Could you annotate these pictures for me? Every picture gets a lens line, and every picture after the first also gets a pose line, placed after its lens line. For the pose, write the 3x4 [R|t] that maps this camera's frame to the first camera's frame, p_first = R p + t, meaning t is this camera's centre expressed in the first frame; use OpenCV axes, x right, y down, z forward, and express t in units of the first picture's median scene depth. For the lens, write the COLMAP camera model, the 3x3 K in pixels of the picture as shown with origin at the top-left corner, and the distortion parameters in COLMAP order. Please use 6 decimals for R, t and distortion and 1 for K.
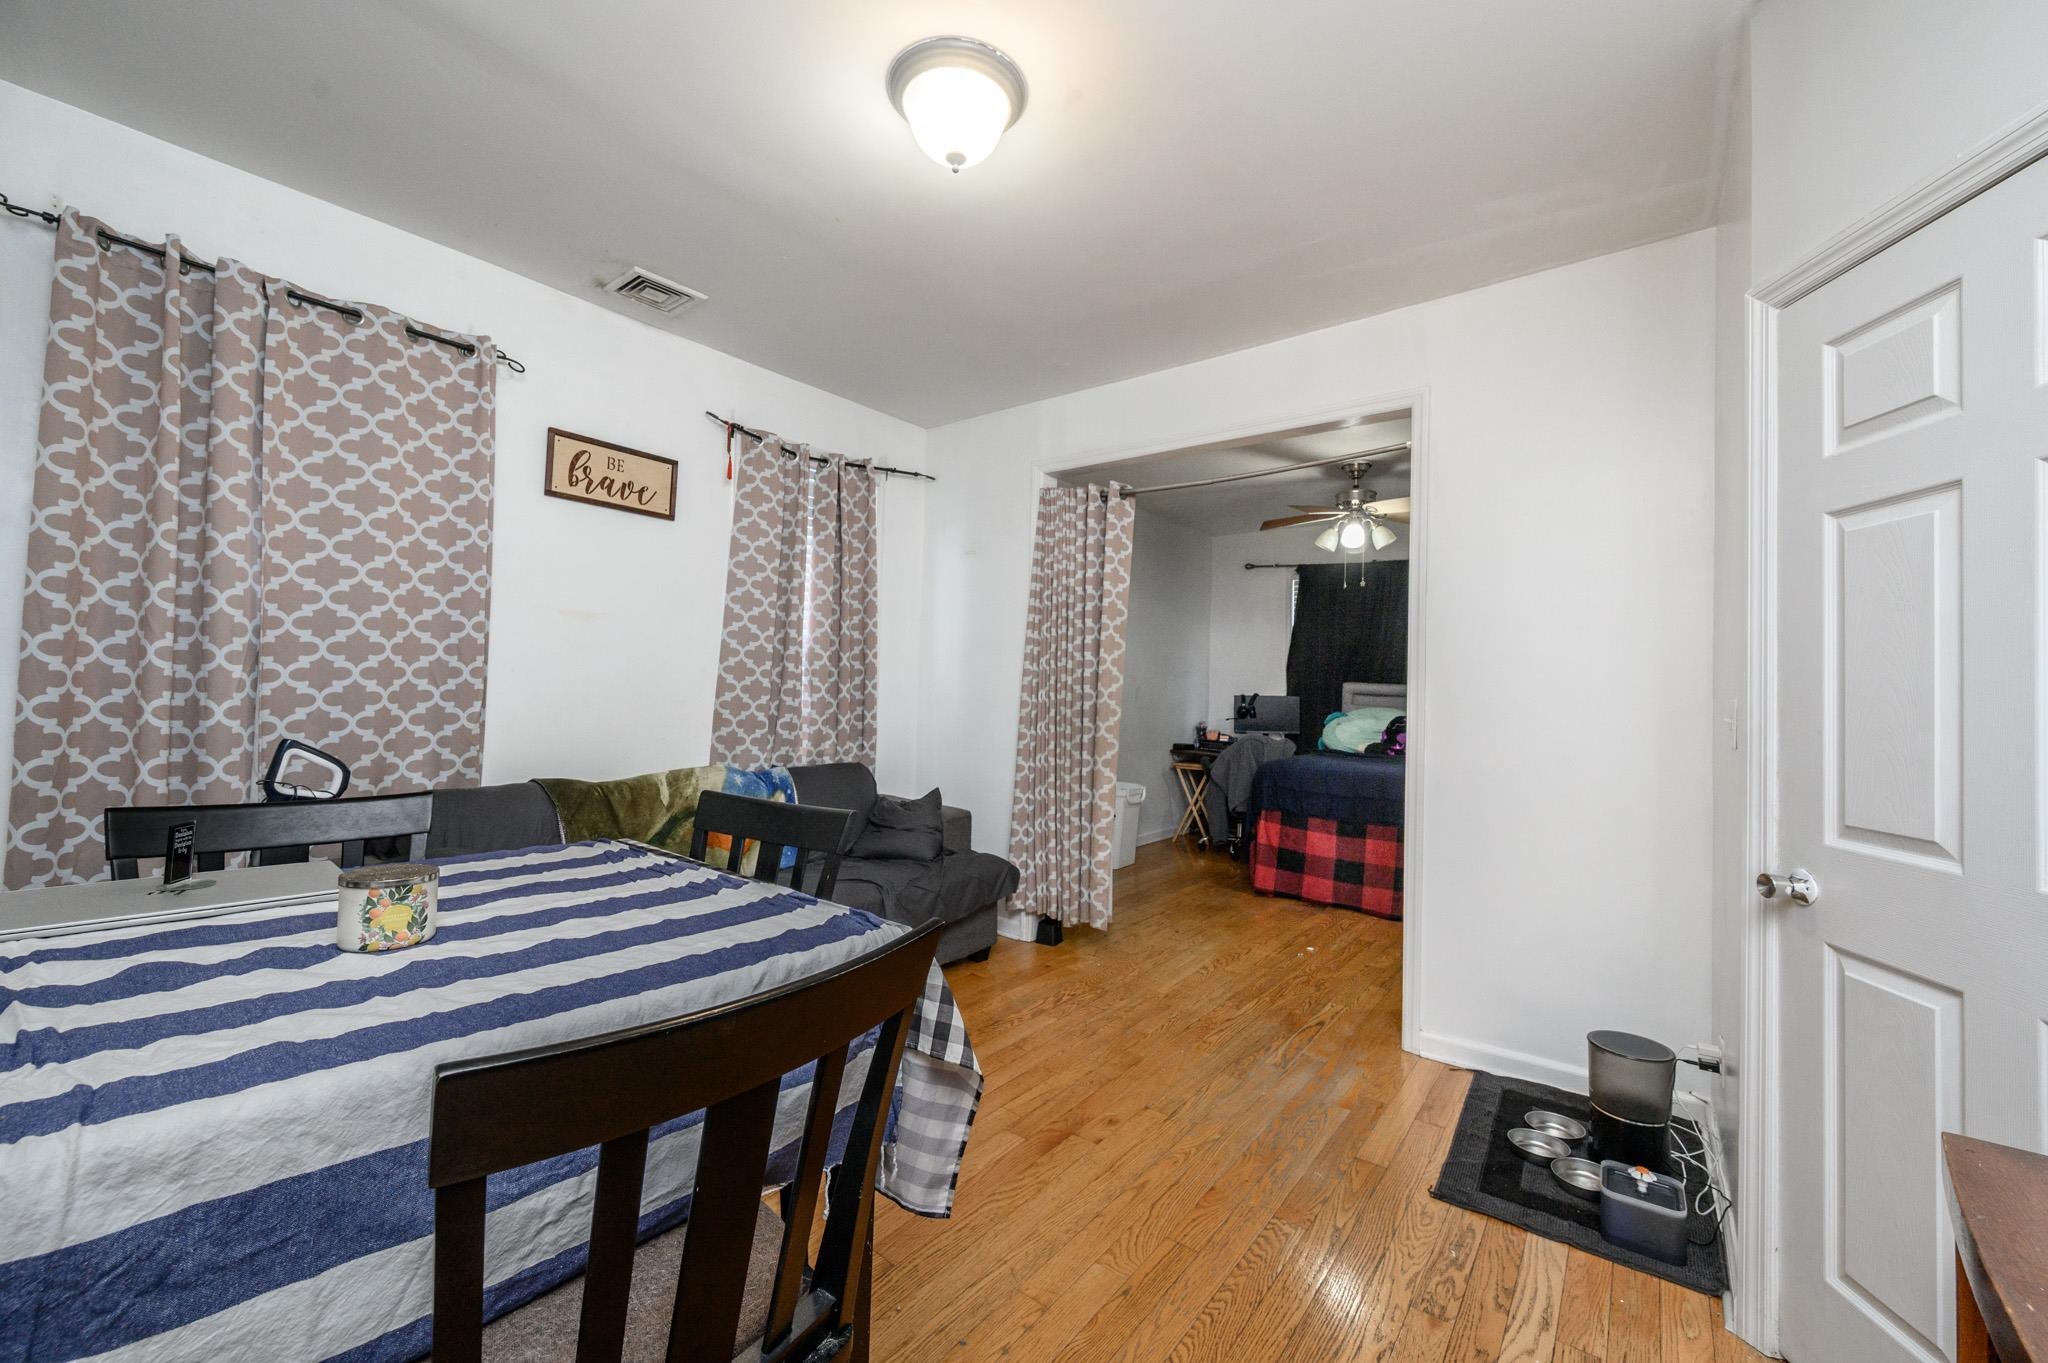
lens RADIAL K [[808.4, 0, 1023.8], [0, 808.4, 677.2], [0, 0, 1]] dist [0.000407, 0.000085]
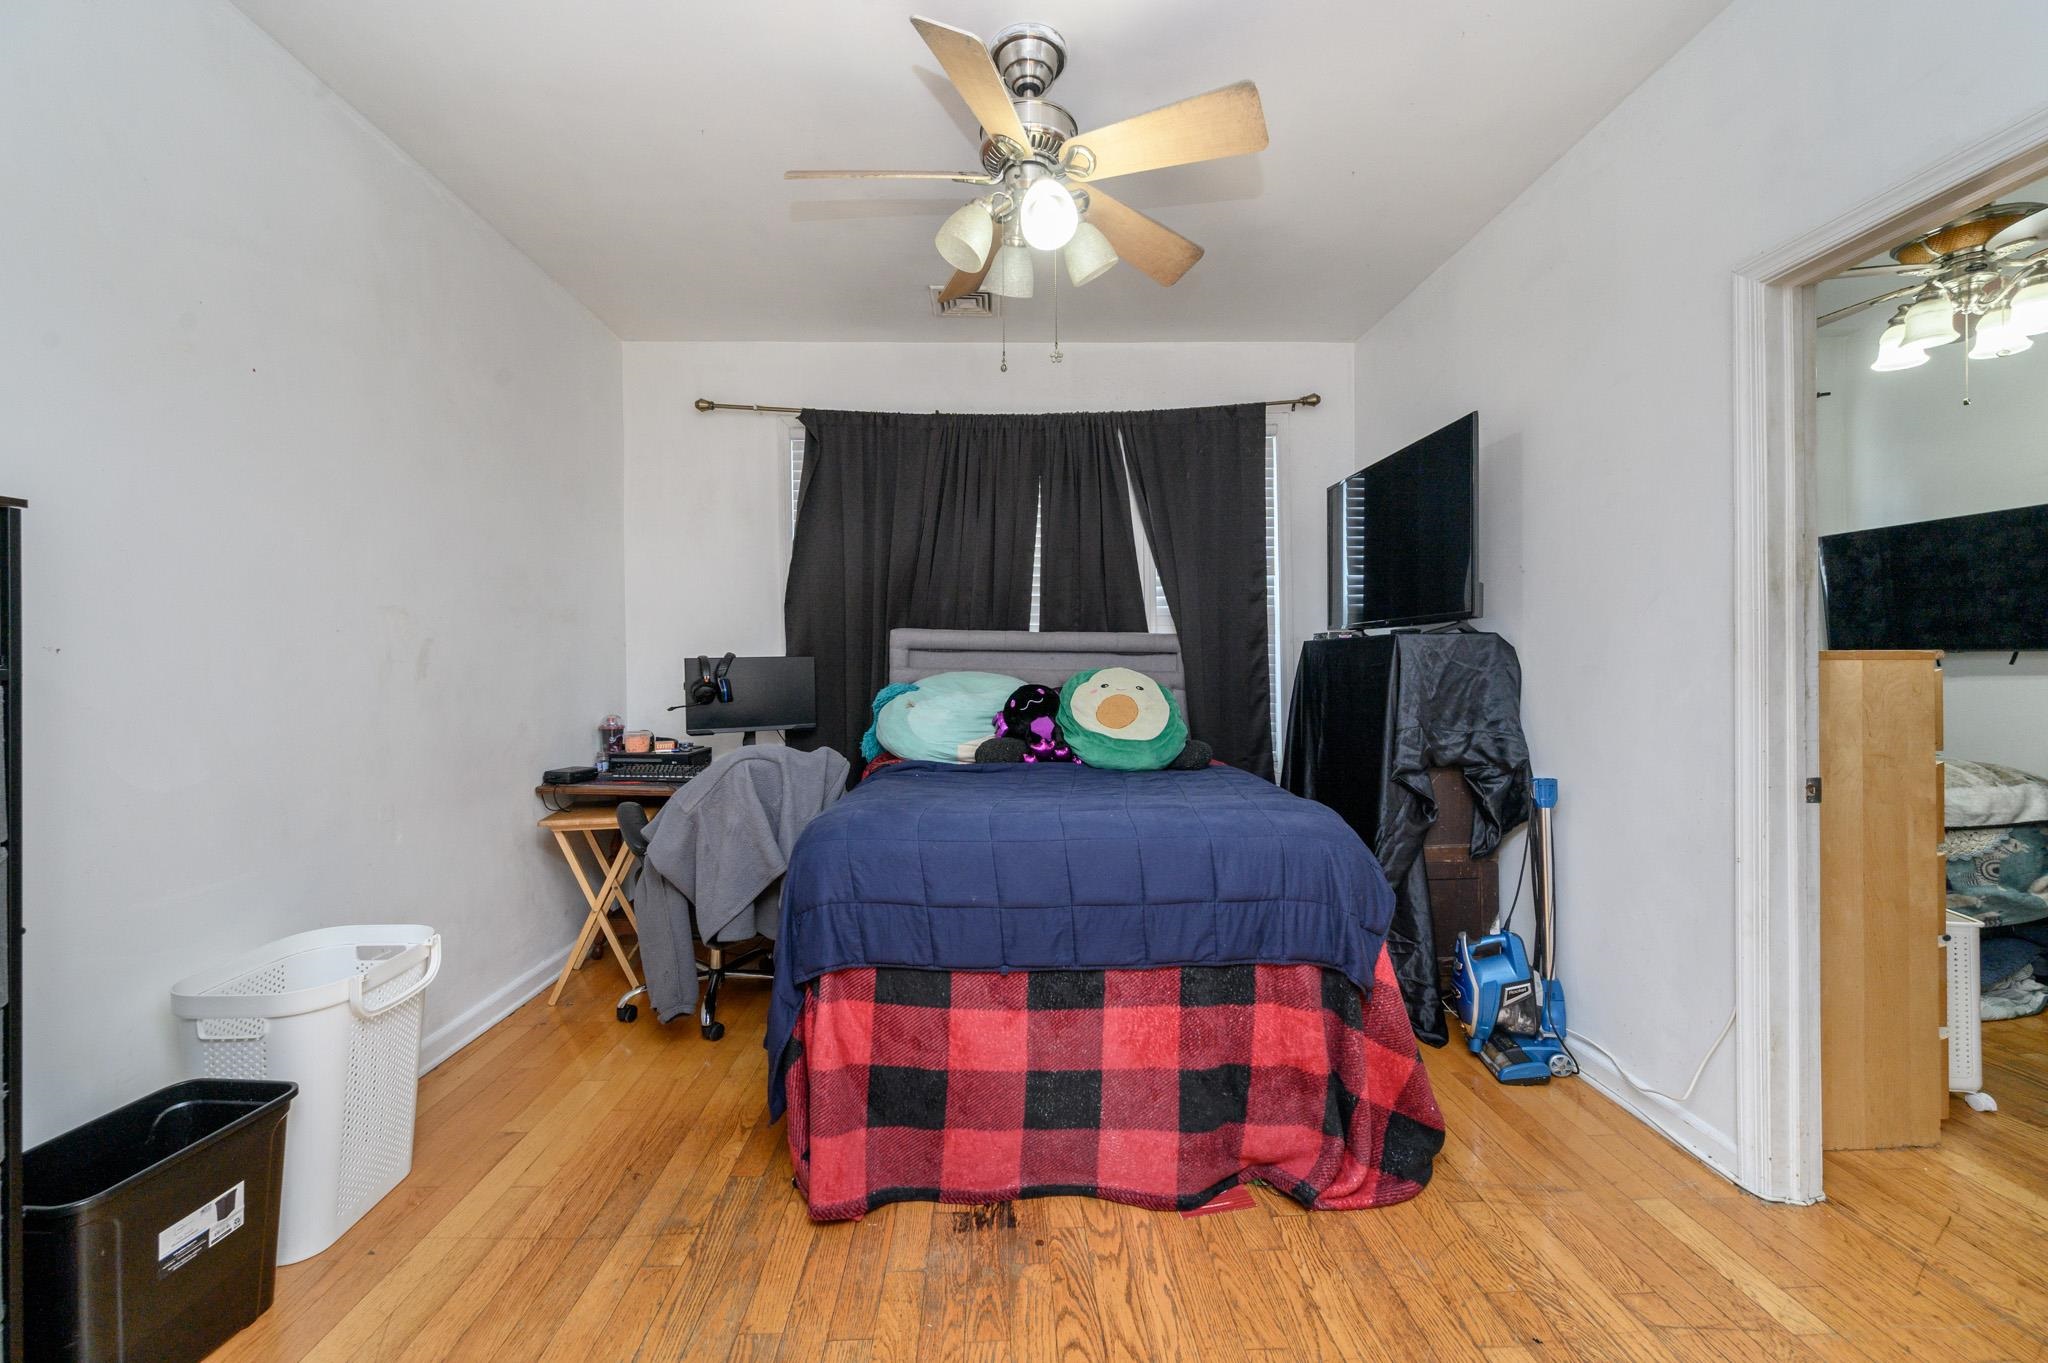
lens RADIAL K [[808.4, 0, 1023.8], [0, 808.4, 677.2], [0, 0, 1]] dist [0.000407, 0.000085]
pose [[0.766127, -0.036253, 0.641666, 0.121163], [0.016510, 0.999188, 0.036740, 0.022384], [-0.642478, -0.017553, 0.766103, 0.577939]]
